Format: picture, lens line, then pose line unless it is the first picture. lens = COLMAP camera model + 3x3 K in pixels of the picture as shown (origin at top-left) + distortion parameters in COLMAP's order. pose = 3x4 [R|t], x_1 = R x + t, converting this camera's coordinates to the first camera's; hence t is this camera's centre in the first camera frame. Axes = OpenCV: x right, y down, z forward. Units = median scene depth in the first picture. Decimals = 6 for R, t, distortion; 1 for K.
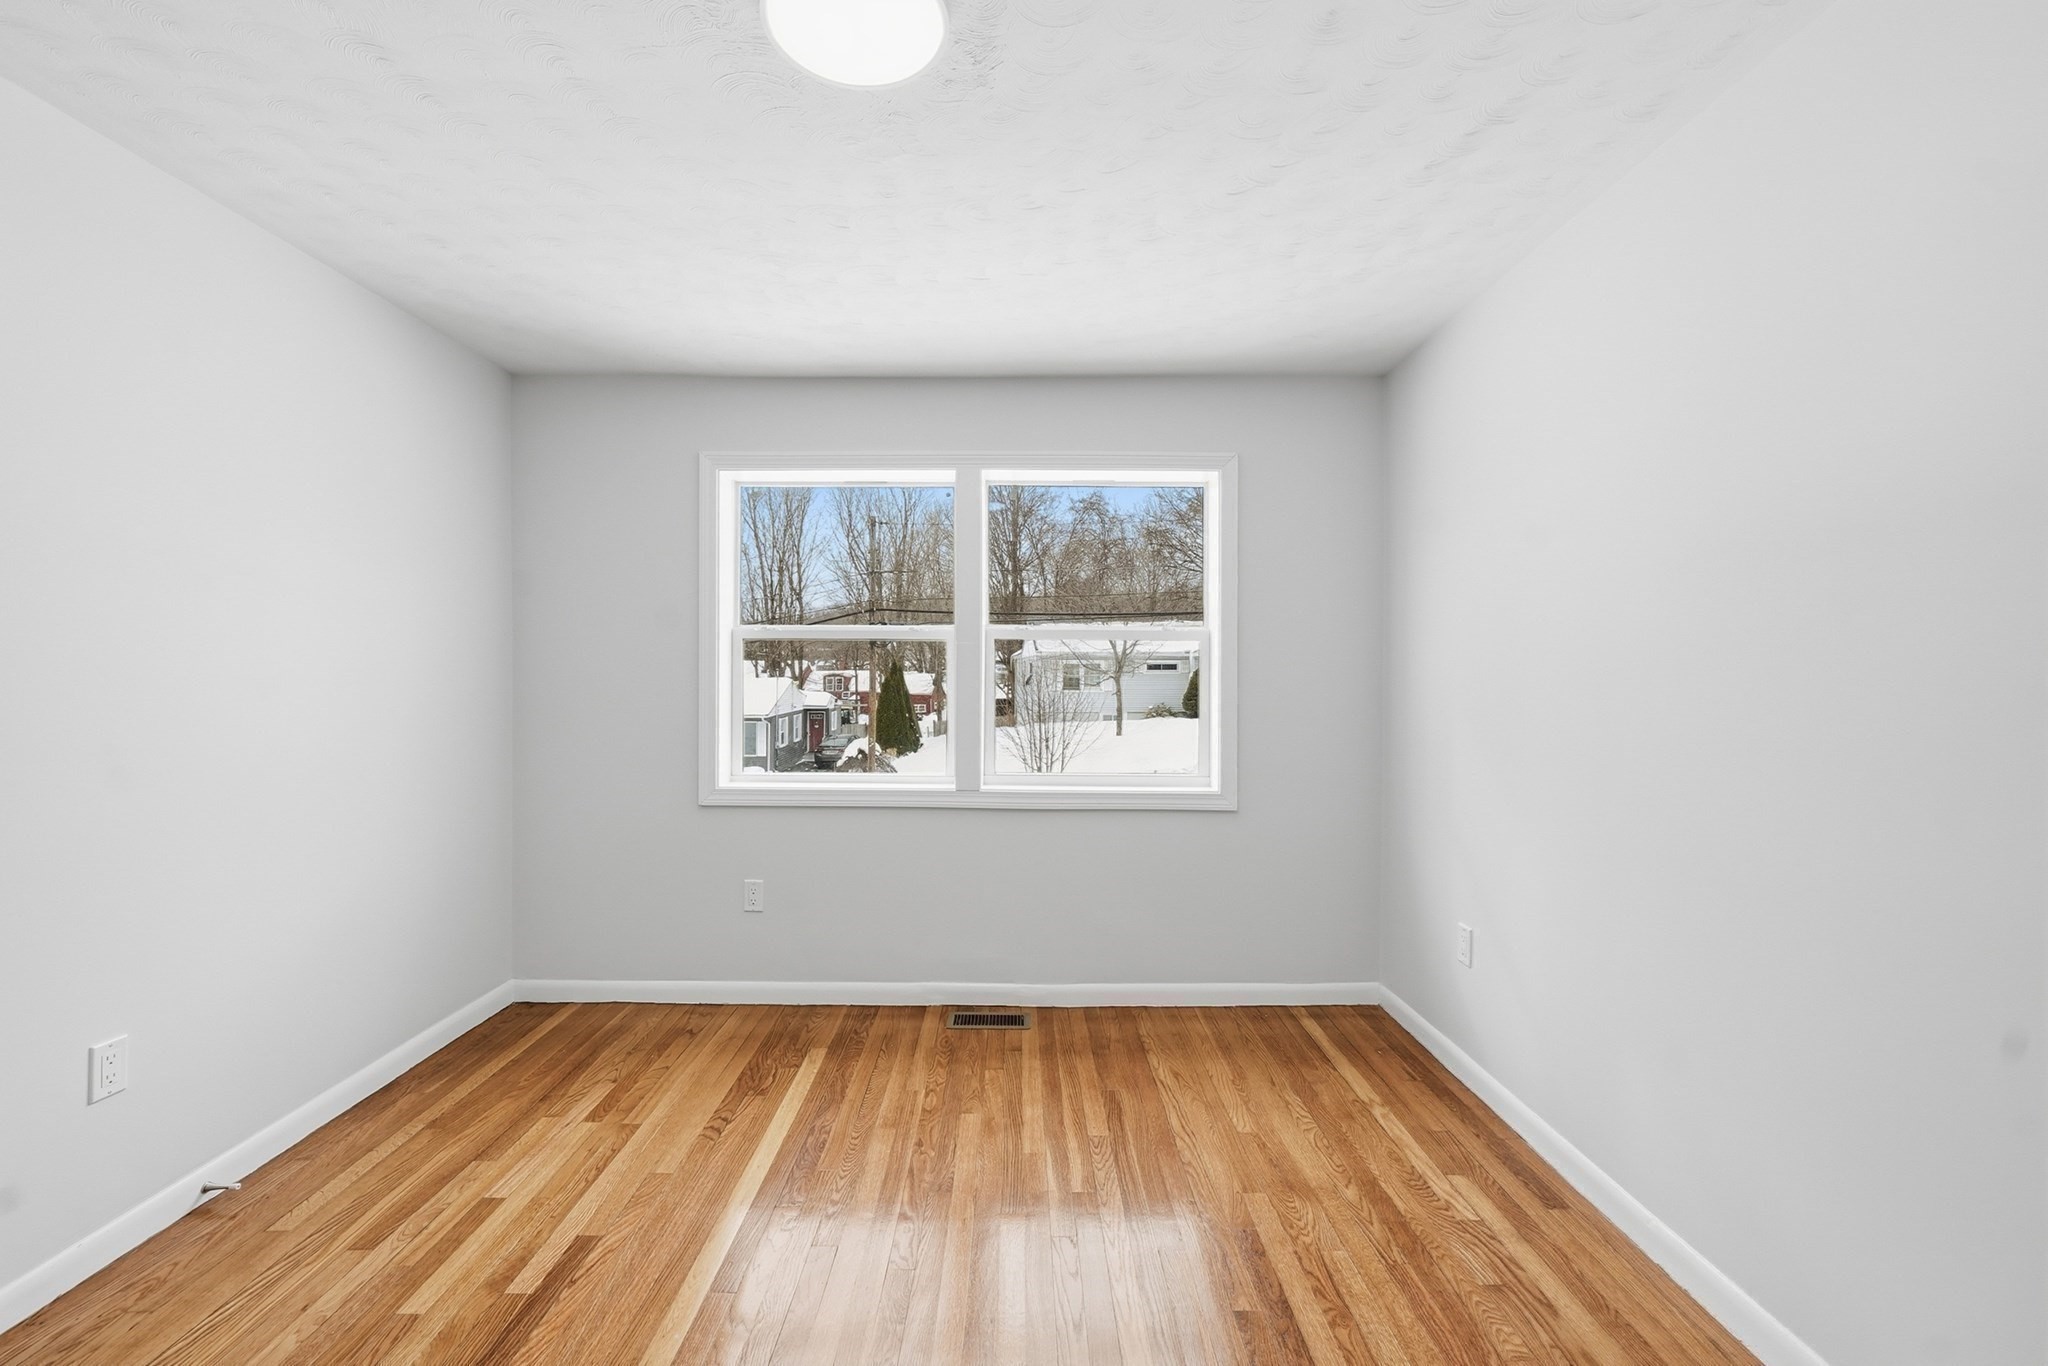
lens RADIAL K [[862.0, 0, 1017.6], [0, 862.0, 670.5], [0, 0, 1]] dist [-0.016178, 0.003901]
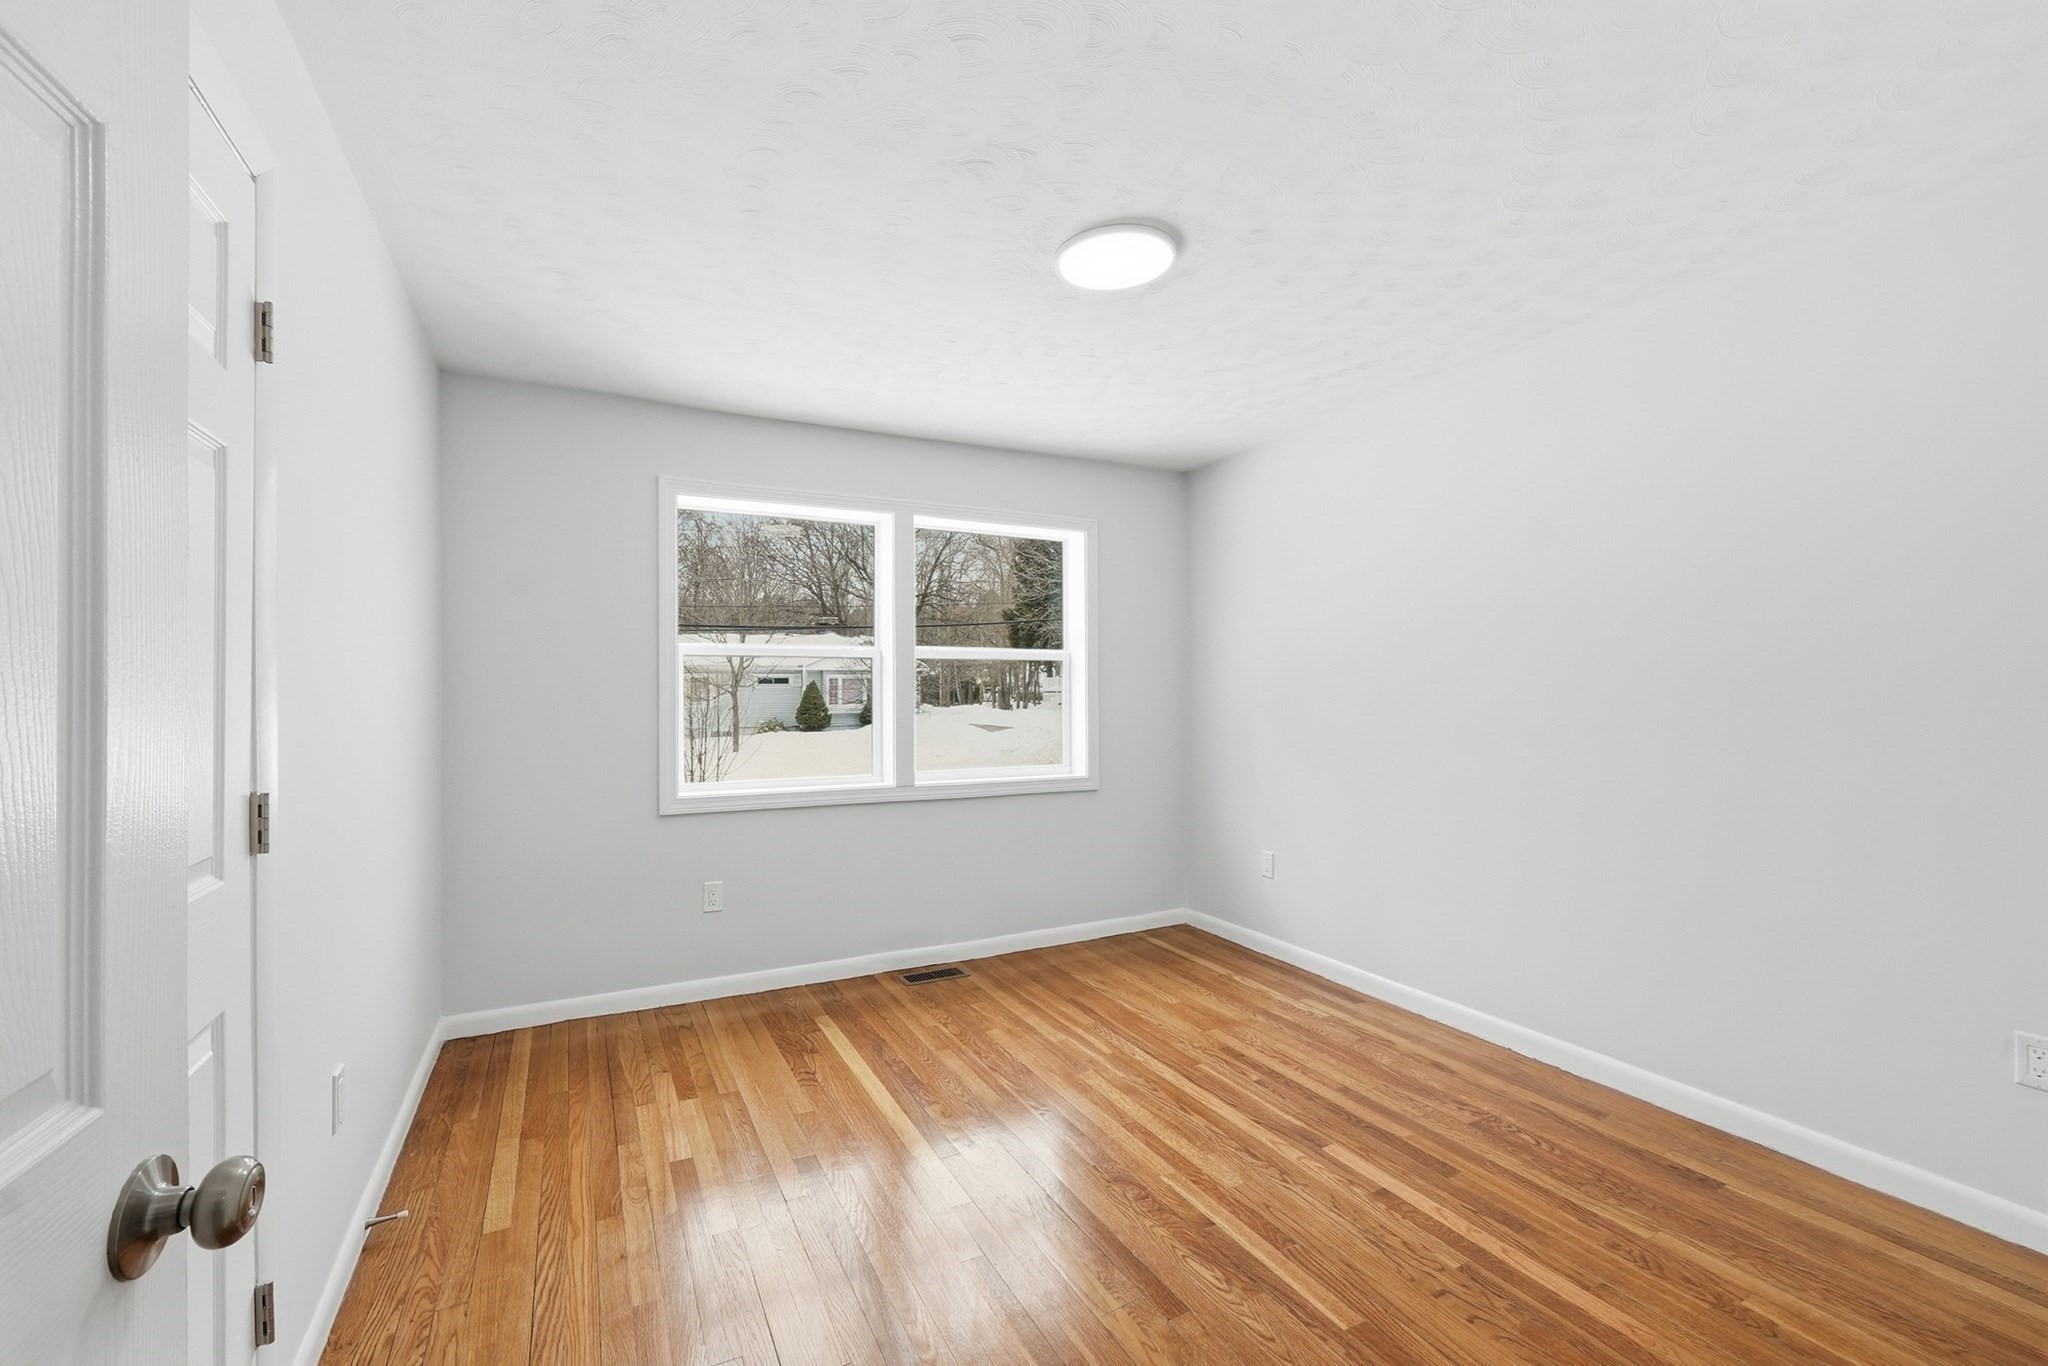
lens RADIAL K [[862.0, 0, 1033.0], [0, 862.0, 686.1], [0, 0, 1]] dist [-0.016178, 0.003901]
pose [[0.886201, -0.004954, 0.463275, -0.490755], [0.003870, 0.999987, 0.003290, -0.000998], [-0.463285, -0.001122, 0.886209, -0.136894]]
